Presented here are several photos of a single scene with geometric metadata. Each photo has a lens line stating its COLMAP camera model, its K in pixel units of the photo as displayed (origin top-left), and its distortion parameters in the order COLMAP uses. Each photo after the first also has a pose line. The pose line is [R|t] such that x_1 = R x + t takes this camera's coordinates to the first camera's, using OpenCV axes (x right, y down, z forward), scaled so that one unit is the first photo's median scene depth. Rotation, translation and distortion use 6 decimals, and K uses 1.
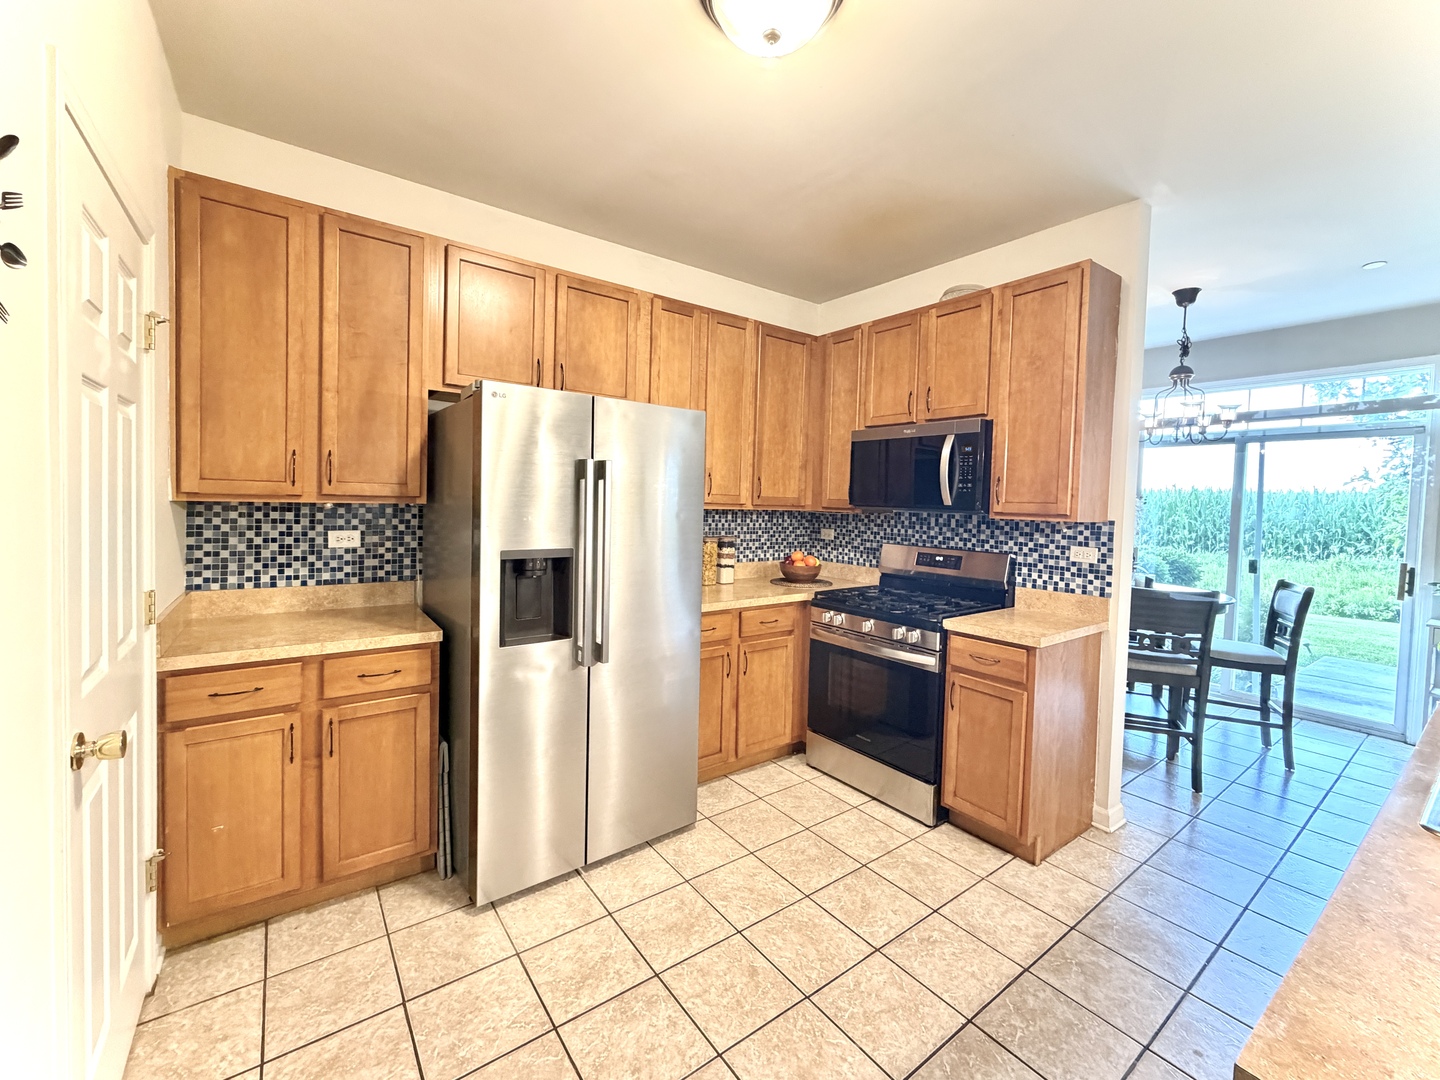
lens RADIAL K [[594.8, 0, 718.5], [0, 594.8, 520.8], [0, 0, 1]] dist [0.000828, 0.000328]
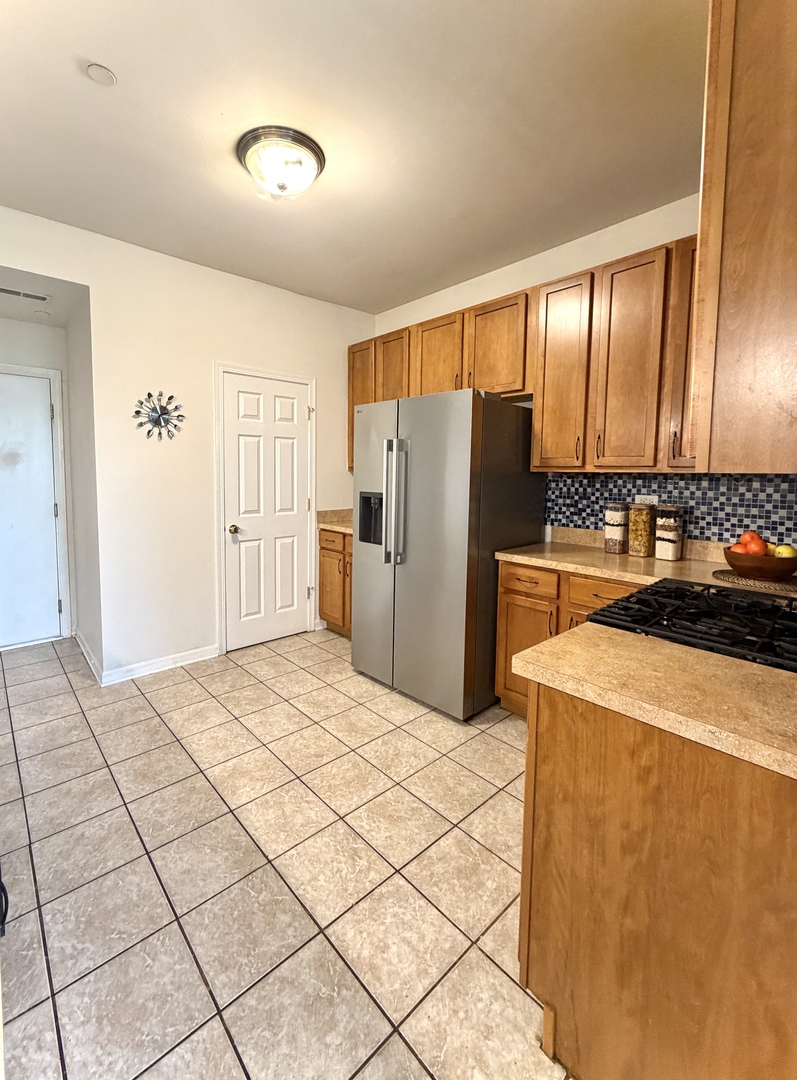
lens RADIAL K [[457.7, 0, 365.0], [0, 457.7, 503.2], [0, 0, 1]] dist [0.000251, -0.000125]
pose [[0.073079, 0.043836, -0.996362, 0.986070], [-0.043598, 0.998219, 0.040720, 0.023978], [0.996373, 0.040464, 0.074860, 0.790516]]
